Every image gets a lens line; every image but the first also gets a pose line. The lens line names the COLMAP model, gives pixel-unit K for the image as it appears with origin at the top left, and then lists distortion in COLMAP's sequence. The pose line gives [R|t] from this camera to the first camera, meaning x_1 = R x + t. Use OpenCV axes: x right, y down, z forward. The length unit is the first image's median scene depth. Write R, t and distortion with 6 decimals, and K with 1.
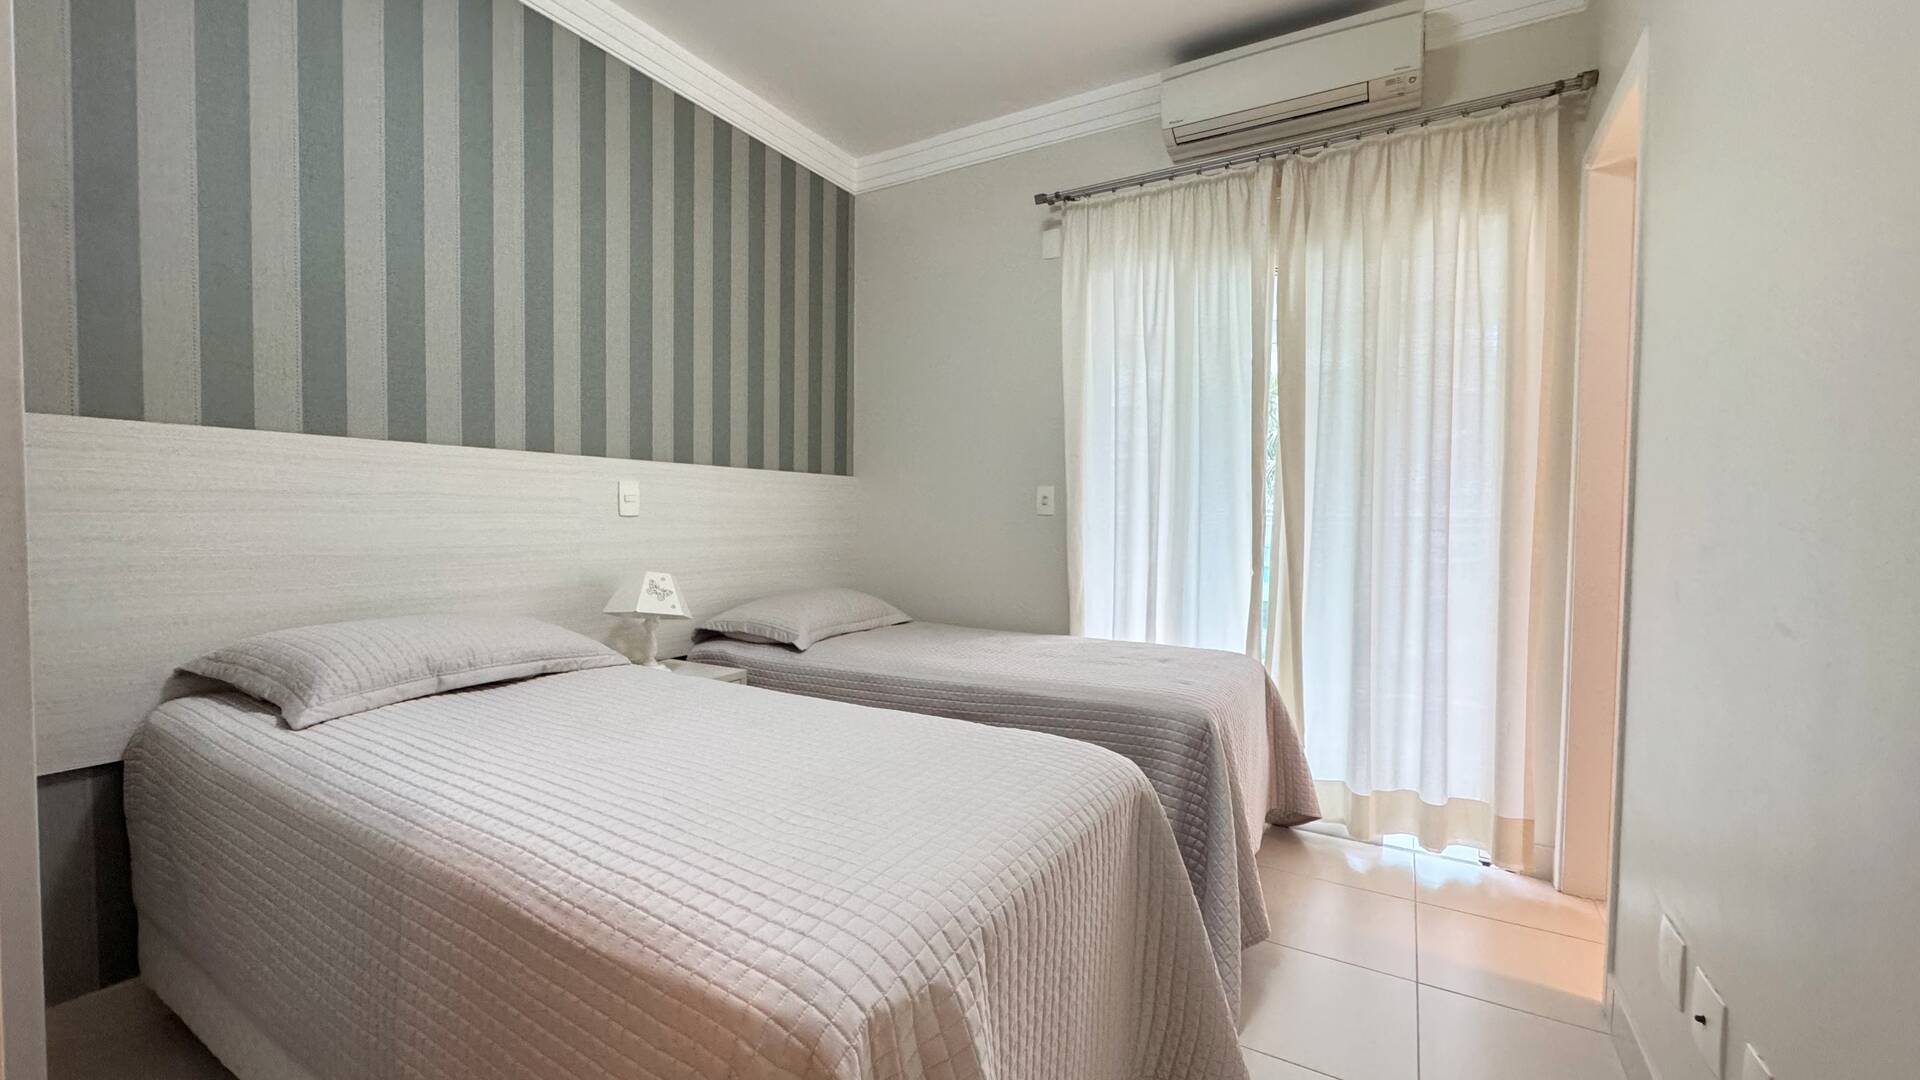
lens RADIAL K [[764.9, 0, 953.0], [0, 764.9, 539.6], [0, 0, 1]] dist [-0.004488, 0.000339]
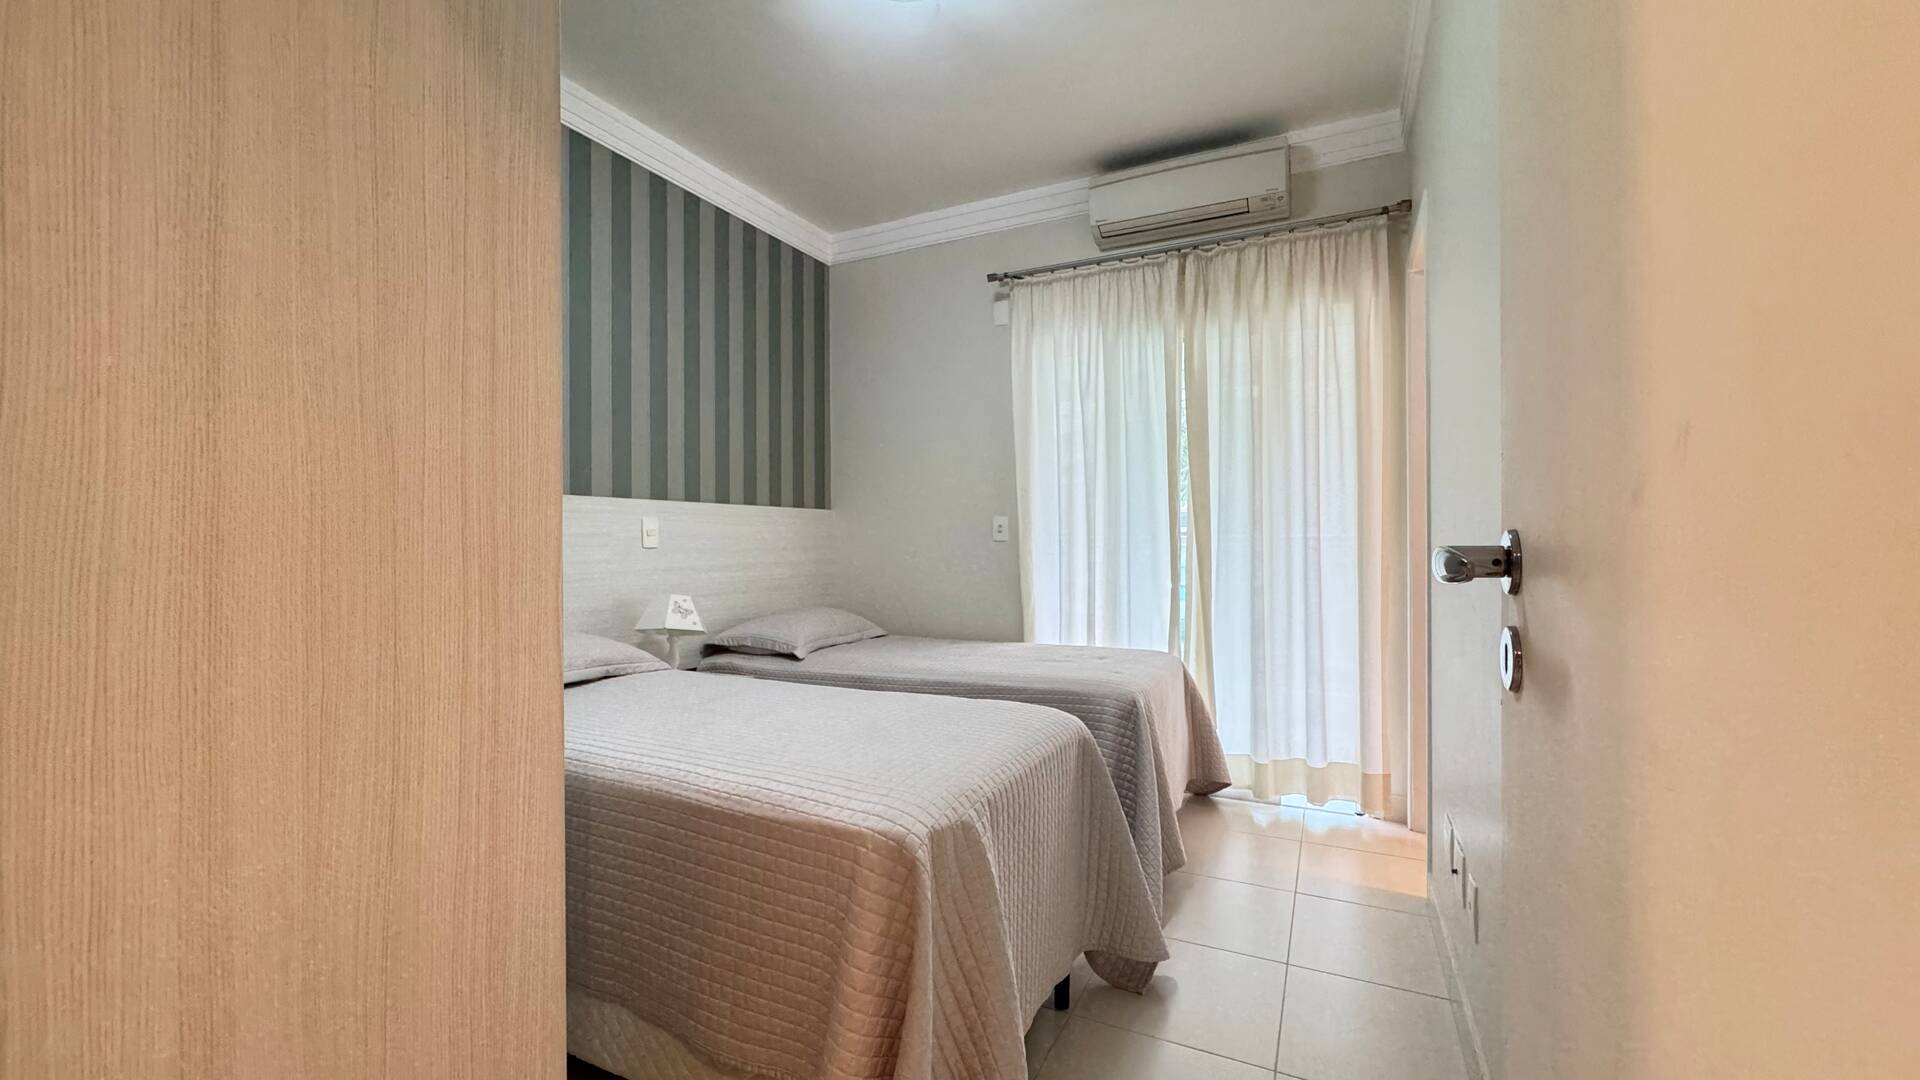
lens RADIAL K [[764.9, 0, 952.7], [0, 764.9, 539.1], [0, 0, 1]] dist [-0.004488, 0.000339]
pose [[0.997290, -0.015839, 0.071848, -0.045861], [0.018313, 0.999257, -0.033907, 0.004084], [-0.071257, 0.035131, 0.996839, -0.204816]]
